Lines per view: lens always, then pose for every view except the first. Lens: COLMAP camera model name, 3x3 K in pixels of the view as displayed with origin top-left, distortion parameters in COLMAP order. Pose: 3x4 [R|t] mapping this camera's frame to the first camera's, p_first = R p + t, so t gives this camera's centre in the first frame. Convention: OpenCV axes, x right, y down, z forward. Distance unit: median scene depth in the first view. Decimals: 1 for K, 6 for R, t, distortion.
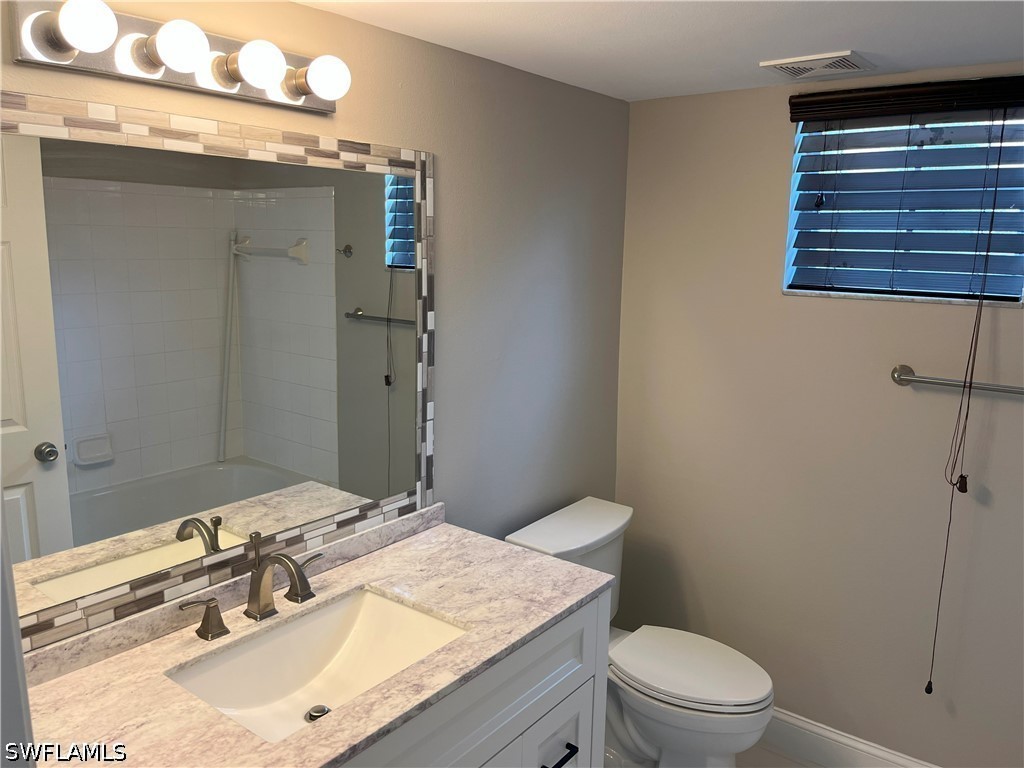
lens RADIAL K [[783.8, 0, 515.1], [0, 783.8, 385.4], [0, 0, 1]] dist [0.046399, -0.079949]
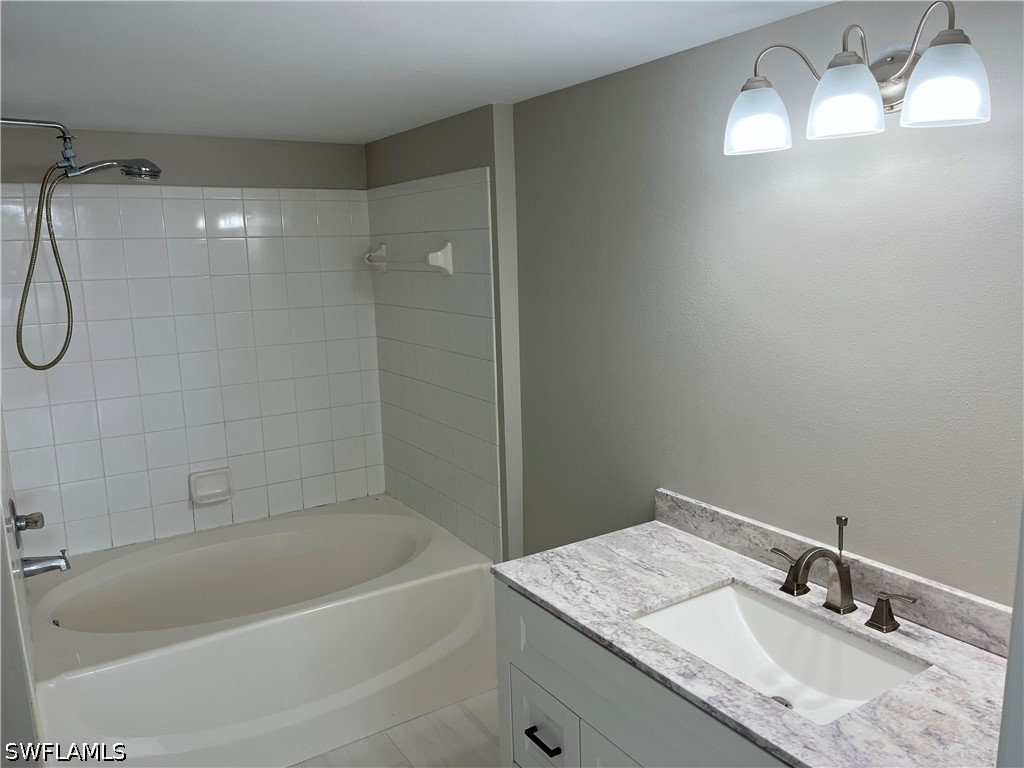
lens RADIAL K [[783.8, 0, 515.3], [0, 783.8, 383.9], [0, 0, 1]] dist [0.046399, -0.079949]
pose [[-0.337119, 0.144345, -0.930331, 0.756765], [-0.150710, 0.967159, 0.204671, -0.140416], [0.929321, 0.209209, -0.304294, 0.911885]]
